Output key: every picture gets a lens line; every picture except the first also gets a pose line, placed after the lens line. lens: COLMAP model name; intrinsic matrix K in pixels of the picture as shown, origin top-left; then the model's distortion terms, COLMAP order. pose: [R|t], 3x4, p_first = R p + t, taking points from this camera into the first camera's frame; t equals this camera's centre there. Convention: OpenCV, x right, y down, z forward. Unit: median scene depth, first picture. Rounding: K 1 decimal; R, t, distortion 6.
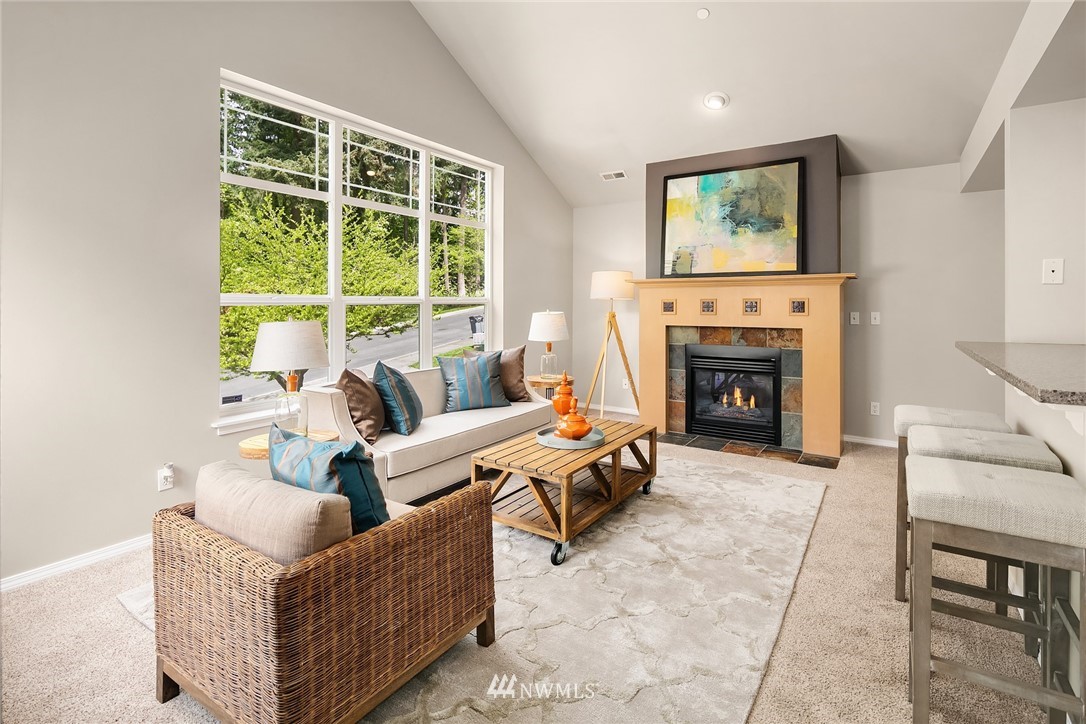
lens RADIAL K [[532.1, 0, 541.4], [0, 532.1, 295.1], [0, 0, 1]] dist [0.000743, -0.000188]
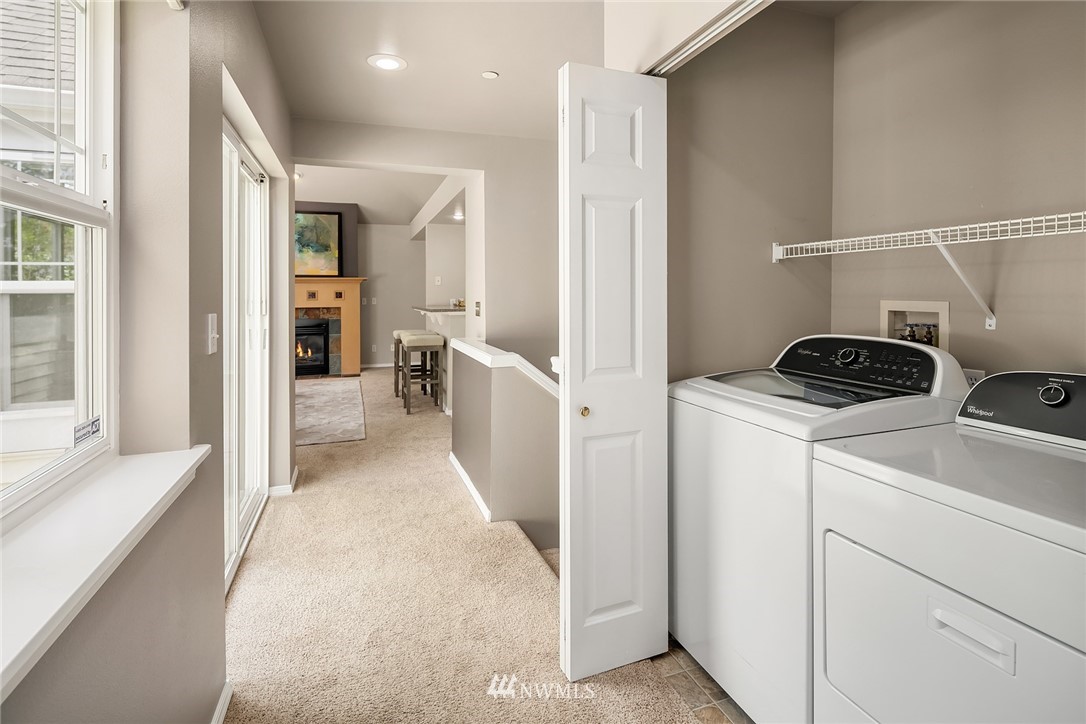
lens RADIAL K [[532.1, 0, 541.4], [0, 532.1, 295.1], [0, 0, 1]] dist [0.000743, -0.000188]
pose [[0.597646, -0.003924, 0.801751, -0.556446], [-0.003984, 0.999961, 0.007864, 0.004461], [-0.801750, -0.007894, 0.597607, -0.636449]]
